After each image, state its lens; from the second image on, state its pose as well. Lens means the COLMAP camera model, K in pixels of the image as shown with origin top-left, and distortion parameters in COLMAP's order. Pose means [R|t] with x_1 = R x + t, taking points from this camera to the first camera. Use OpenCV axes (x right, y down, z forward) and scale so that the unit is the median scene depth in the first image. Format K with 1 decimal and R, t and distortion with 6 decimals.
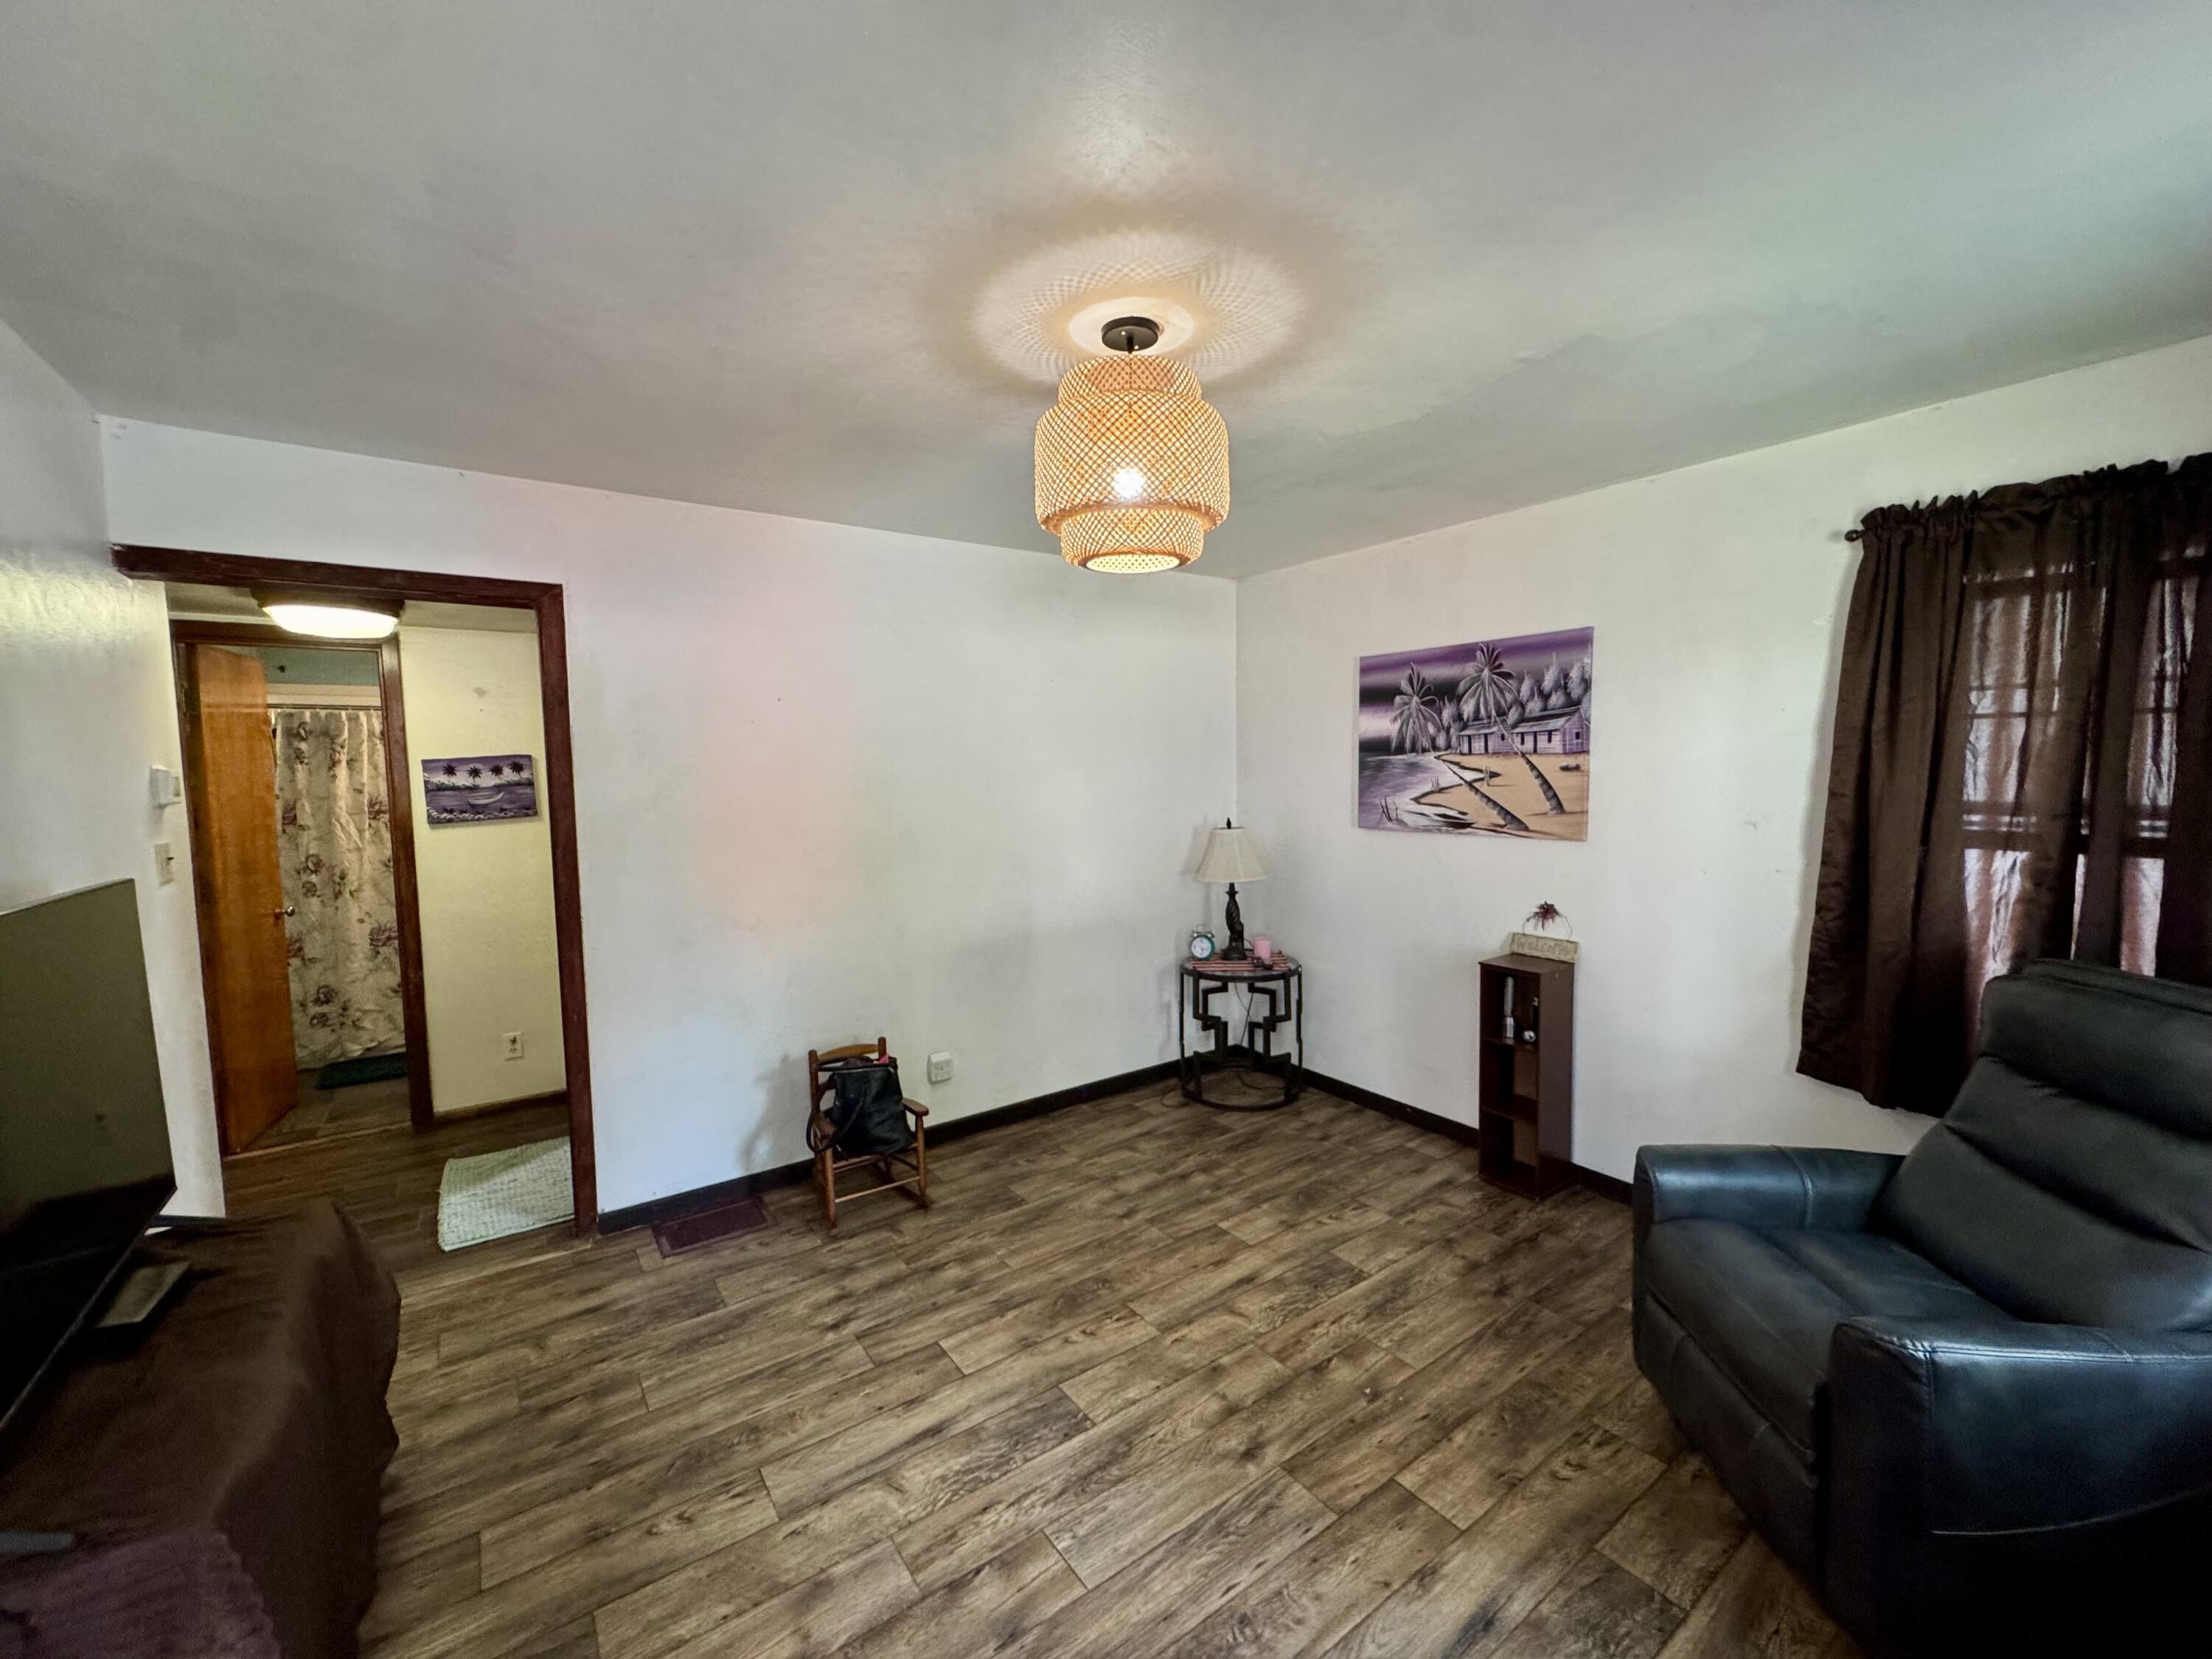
lens RADIAL K [[882.4, 0, 1103.4], [0, 882.4, 824.7], [0, 0, 1]] dist [-0.002451, 0.000185]
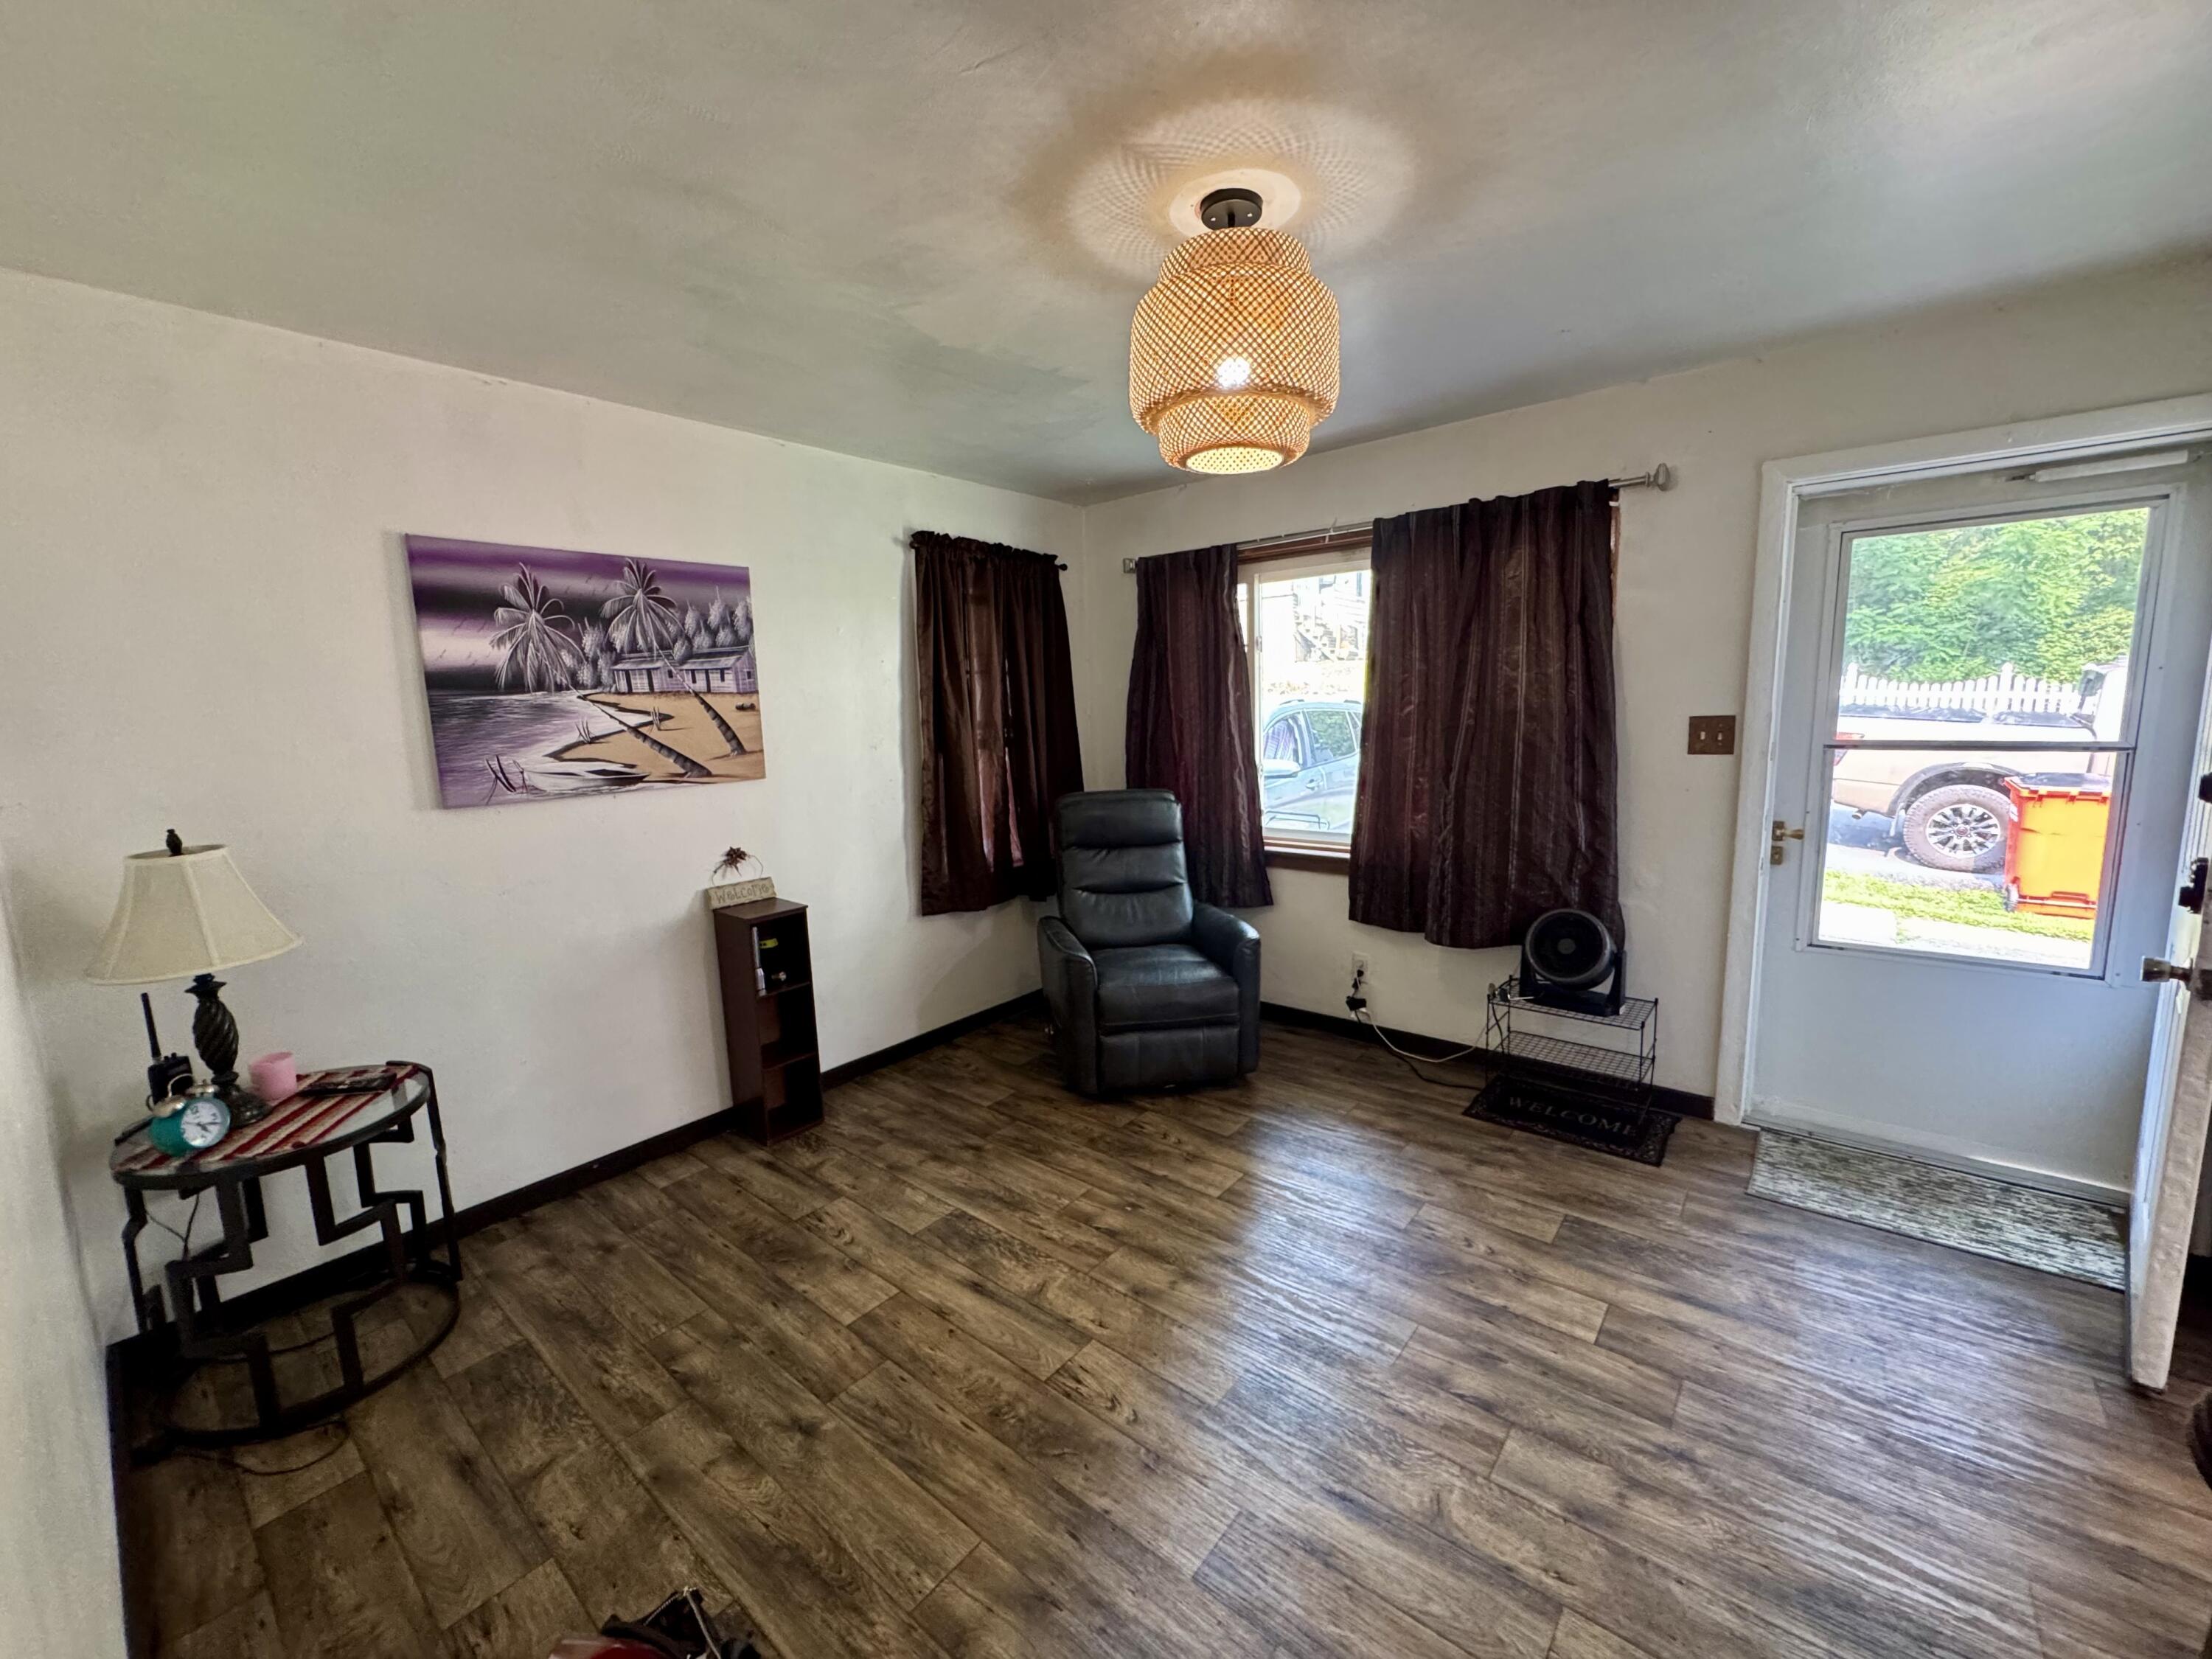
lens RADIAL K [[882.4, 0, 1103.4], [0, 882.4, 824.7], [0, 0, 1]] dist [-0.002451, 0.000185]
pose [[-0.250589, -0.113352, 0.961435, -0.524145], [0.100509, 0.984708, 0.142293, -0.033583], [-0.962862, 0.132290, -0.235364, 0.826074]]
